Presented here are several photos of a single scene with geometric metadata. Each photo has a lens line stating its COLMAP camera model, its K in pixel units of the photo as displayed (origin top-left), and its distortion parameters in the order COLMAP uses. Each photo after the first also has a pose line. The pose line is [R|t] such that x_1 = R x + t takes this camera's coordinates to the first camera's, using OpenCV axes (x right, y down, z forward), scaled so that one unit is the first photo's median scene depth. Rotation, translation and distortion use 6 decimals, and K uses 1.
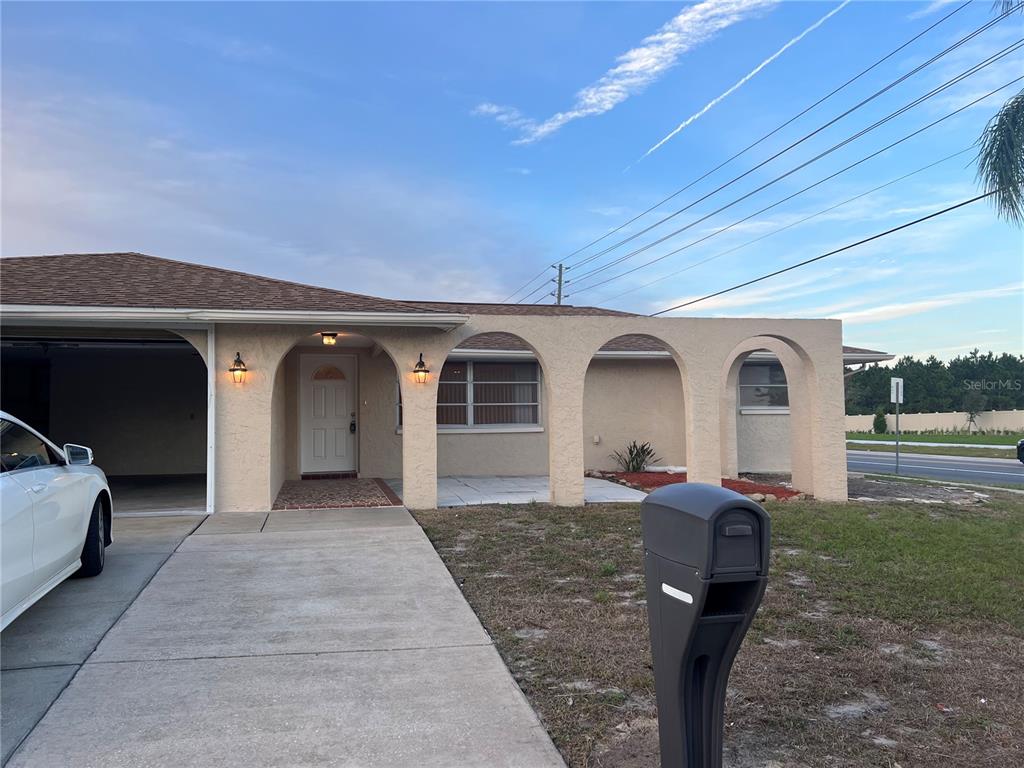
lens RADIAL K [[765.7, 0, 507.9], [0, 765.7, 388.8], [0, 0, 1]] dist [0.100992, -0.124982]
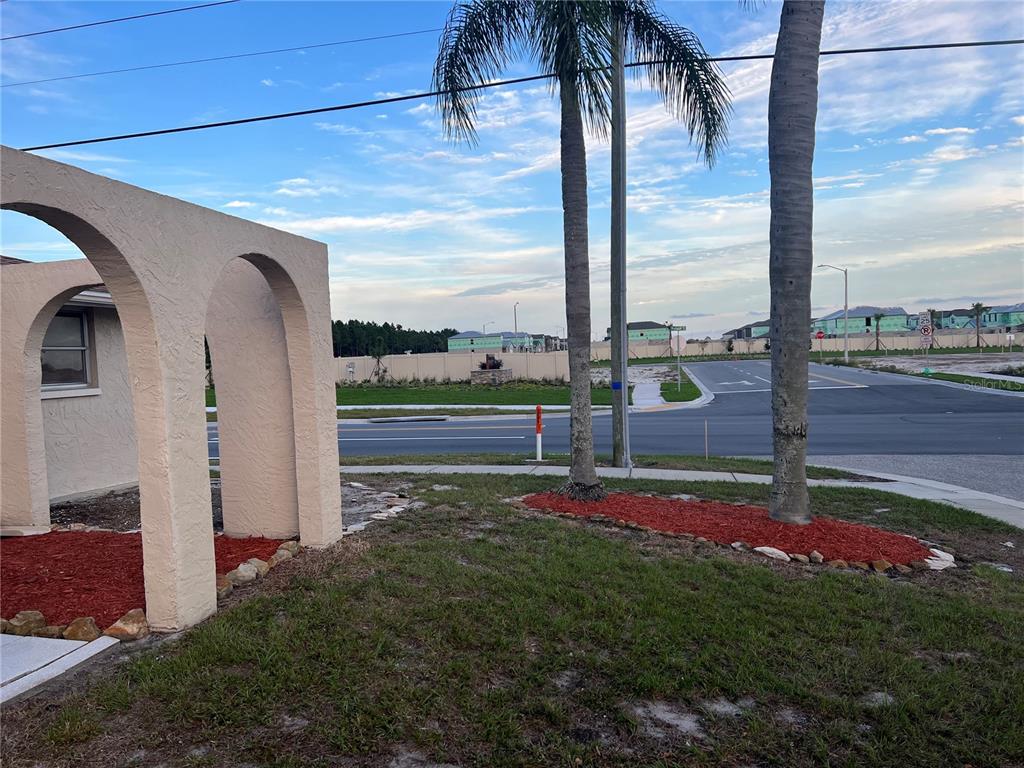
lens RADIAL K [[766.0, 0, 509.4], [0, 766.0, 387.6], [0, 0, 1]] dist [0.041434, -0.040980]
pose [[0.412791, -0.046871, 0.909619, -0.050456], [-0.004419, 0.998560, 0.053460, -0.008153], [-0.910815, -0.026087, 0.411990, 0.535736]]
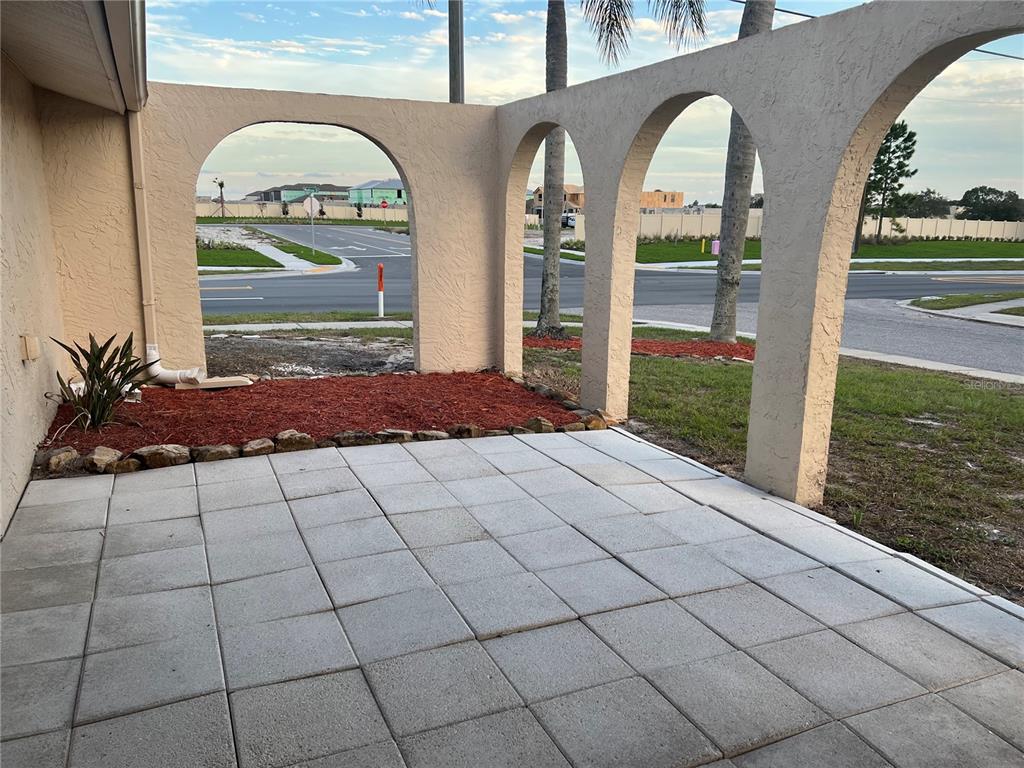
lens RADIAL K [[788.0, 0, 512.0], [0, 788.0, 384.0], [0, 0, 1]] dist [0.031886, -0.001319]
pose [[-0.204869, -0.201799, 0.957761, -0.239936], [-0.055323, 0.979339, 0.194511, 0.009563], [-0.977225, -0.013137, -0.211800, 0.990142]]
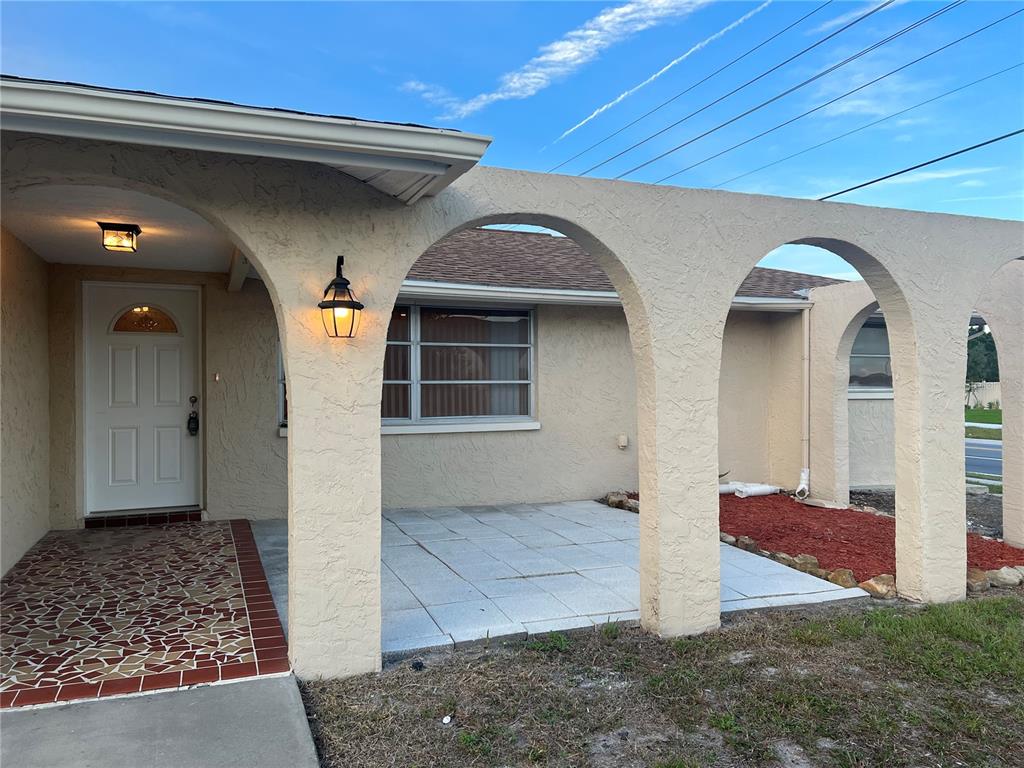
lens RADIAL K [[765.7, 0, 507.9], [0, 765.7, 388.8], [0, 0, 1]] dist [0.100992, -0.124982]
pose [[0.991008, 0.007927, 0.133571, -0.059984], [-0.013721, 0.999002, 0.042511, 0.000224], [-0.133100, -0.043962, 0.990127, 0.451646]]
